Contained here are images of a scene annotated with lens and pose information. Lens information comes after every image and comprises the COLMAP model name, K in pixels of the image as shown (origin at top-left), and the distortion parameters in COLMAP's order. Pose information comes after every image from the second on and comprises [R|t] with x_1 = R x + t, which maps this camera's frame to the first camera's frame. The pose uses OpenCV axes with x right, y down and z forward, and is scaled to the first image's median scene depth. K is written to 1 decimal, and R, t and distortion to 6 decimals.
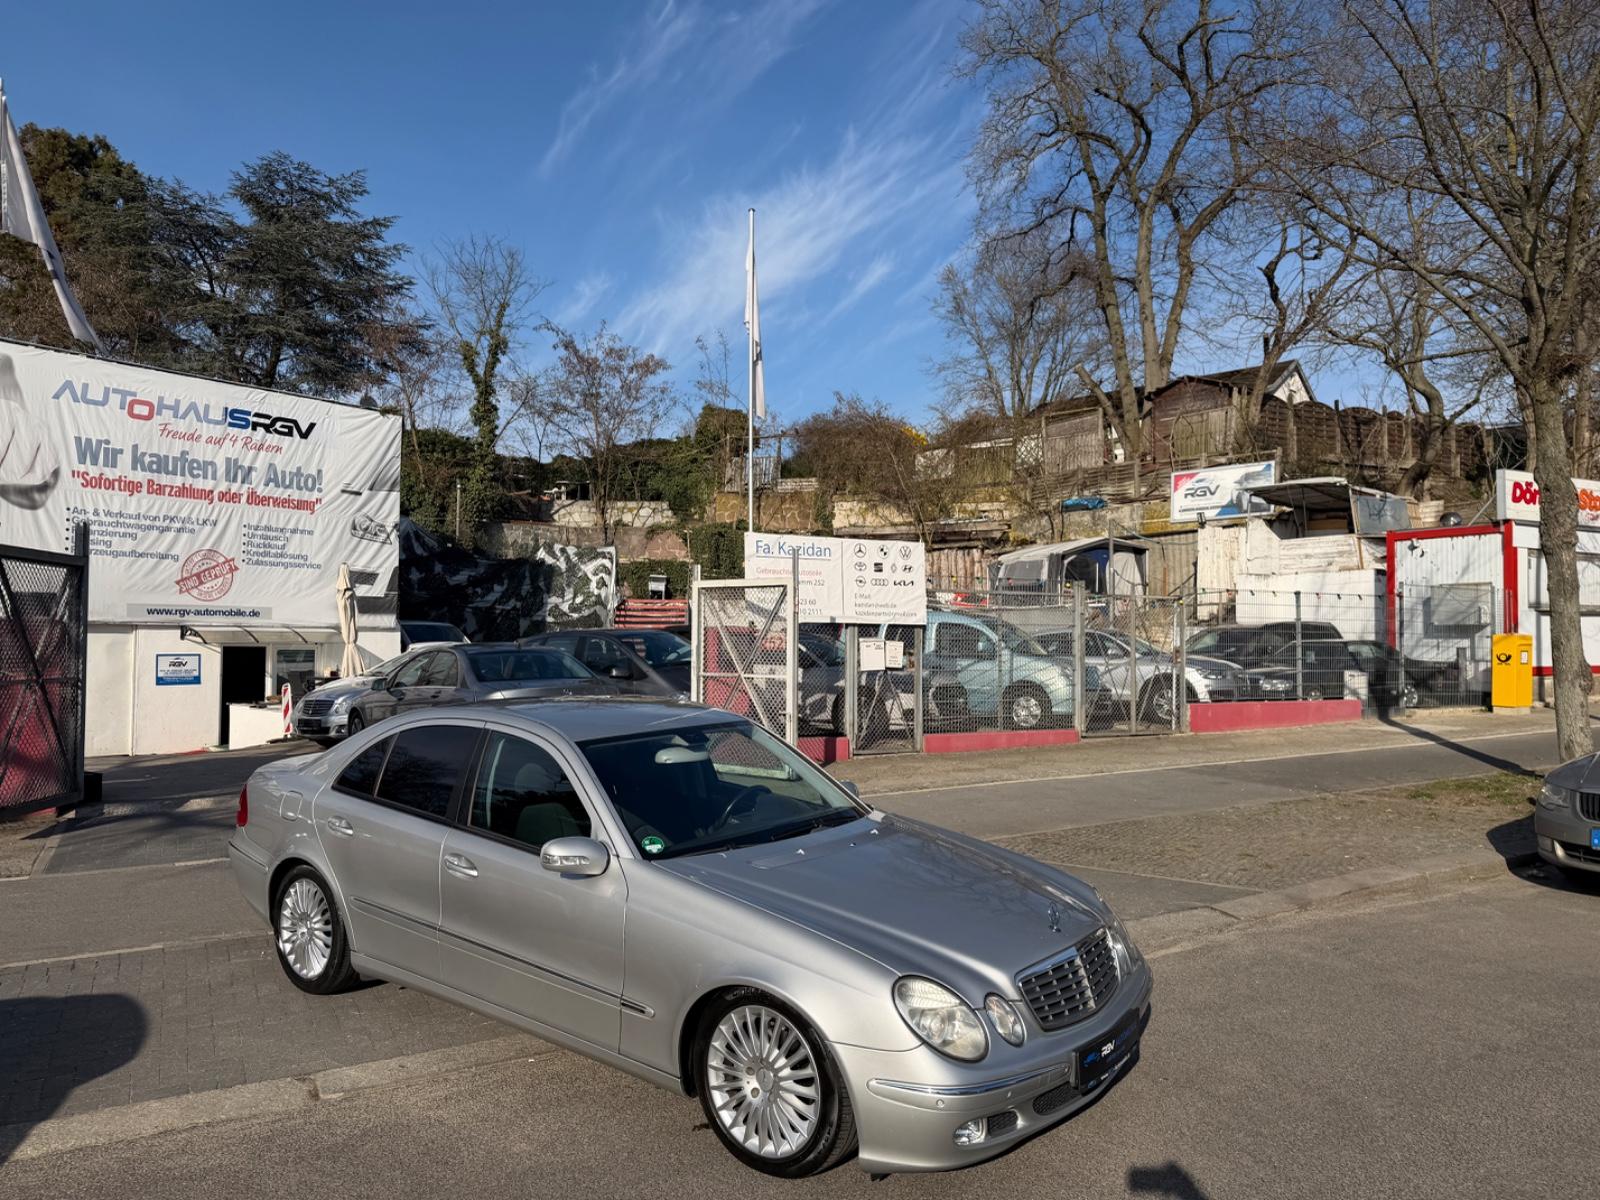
lens RADIAL K [[1131.8, 0, 800.0], [0, 1131.8, 600.0], [0, 0, 1]] dist [0.152309, -0.226720]
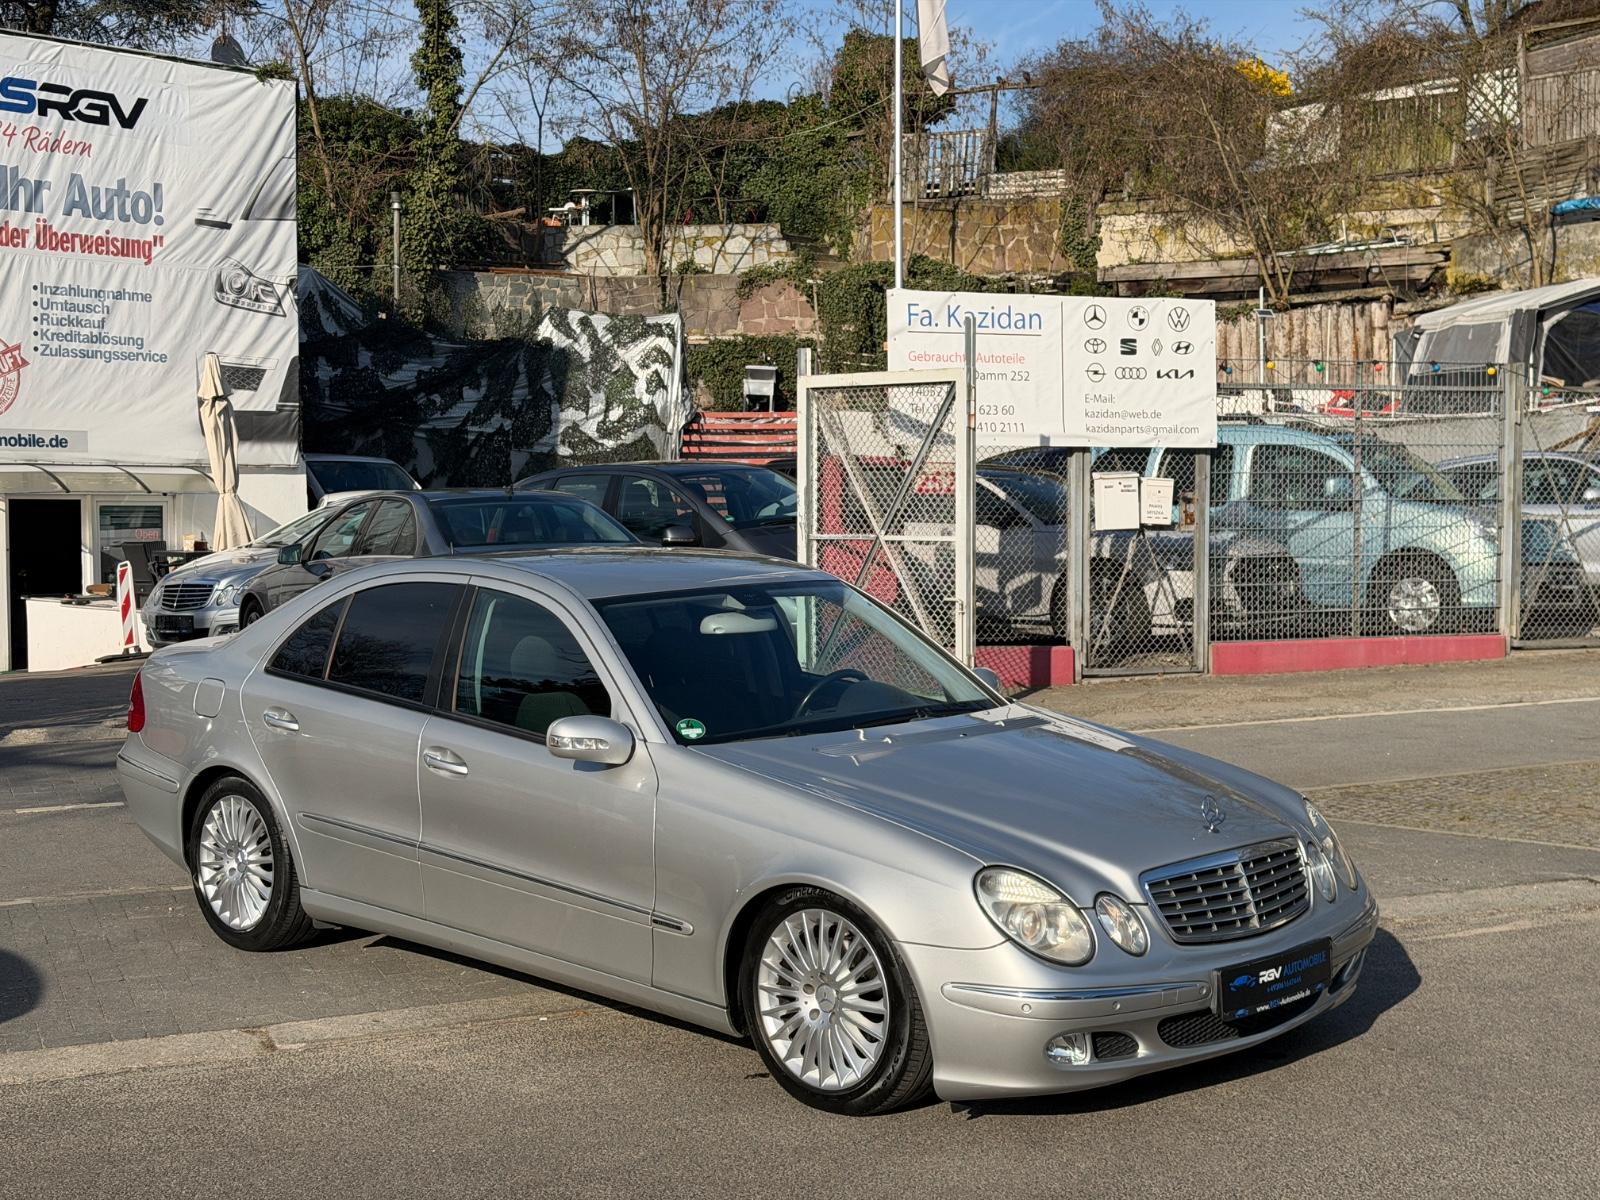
lens RADIAL K [[2279.5, 0, 800.0], [0, 2279.5, 600.0], [0, 0, 1]] dist [0.183058, -0.296302]
pose [[0.993323, -0.003088, -0.115321, 0.024213], [0.012468, 0.996660, 0.080706, 0.001760], [0.114687, -0.081605, 0.990044, -0.099163]]
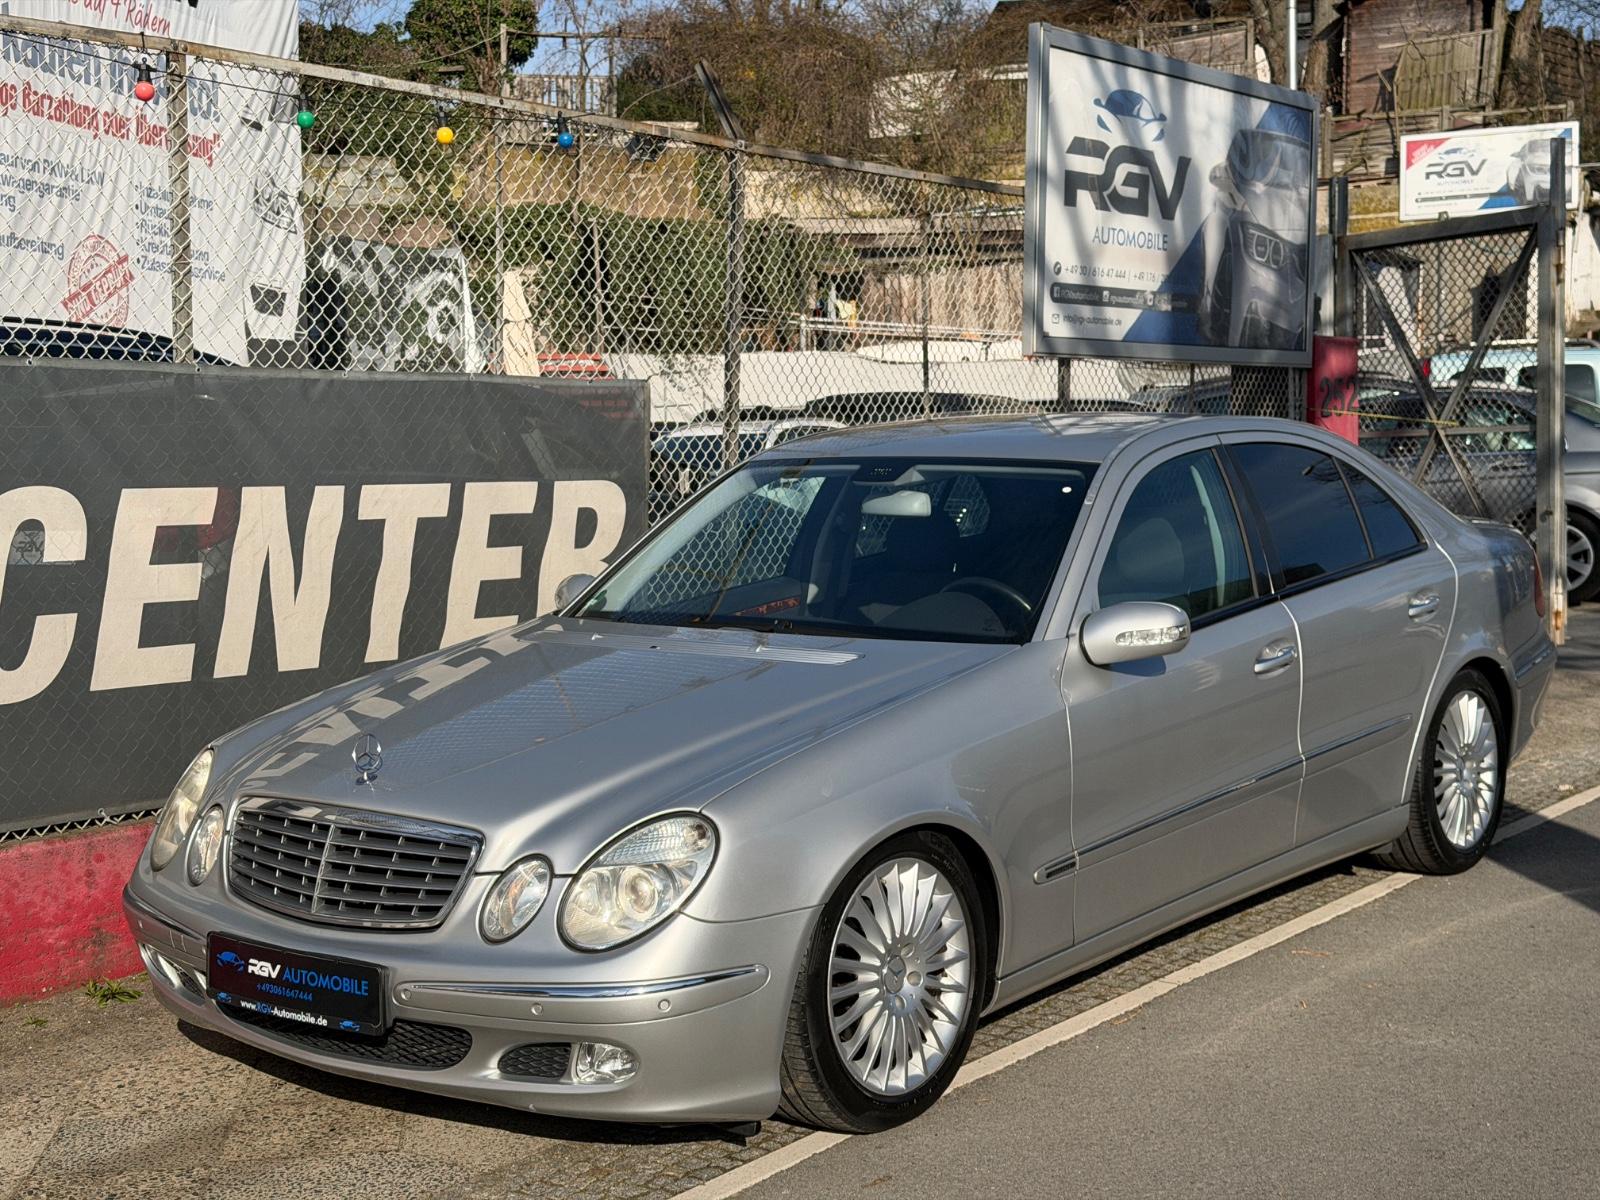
lens RADIAL K [[2279.5, 0, 800.0], [0, 2279.5, 600.0], [0, 0, 1]] dist [0.183058, -0.296302]
pose [[0.905670, -0.050111, 0.421012, -0.667862], [0.010229, 0.995284, 0.096460, 0.017012], [-0.423860, -0.083055, 0.901912, 0.001821]]
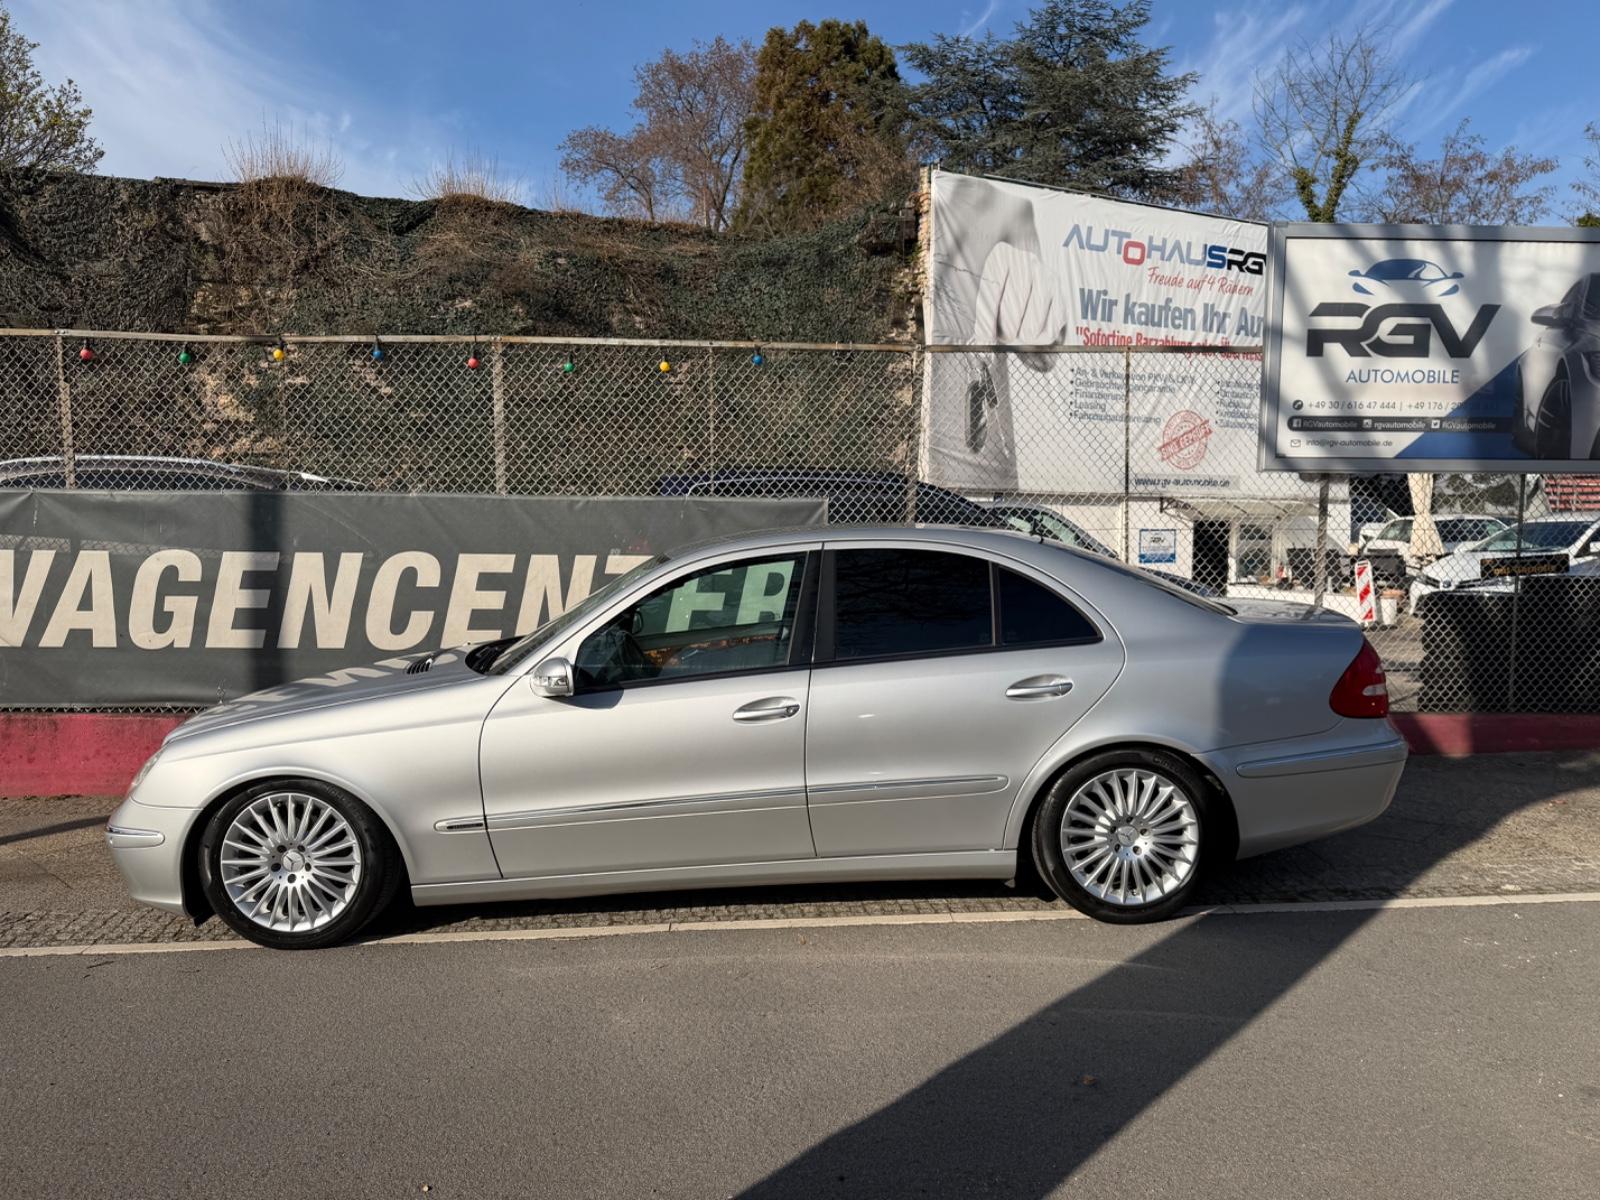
lens RADIAL K [[1131.8, 0, 800.0], [0, 1131.8, 600.0], [0, 0, 1]] dist [0.152309, -0.226720]
pose [[0.902090, 0.021479, -0.431013, -0.400417], [0.018733, 0.995870, 0.088836, 0.017170], [0.431142, -0.088213, 0.897962, 0.068926]]
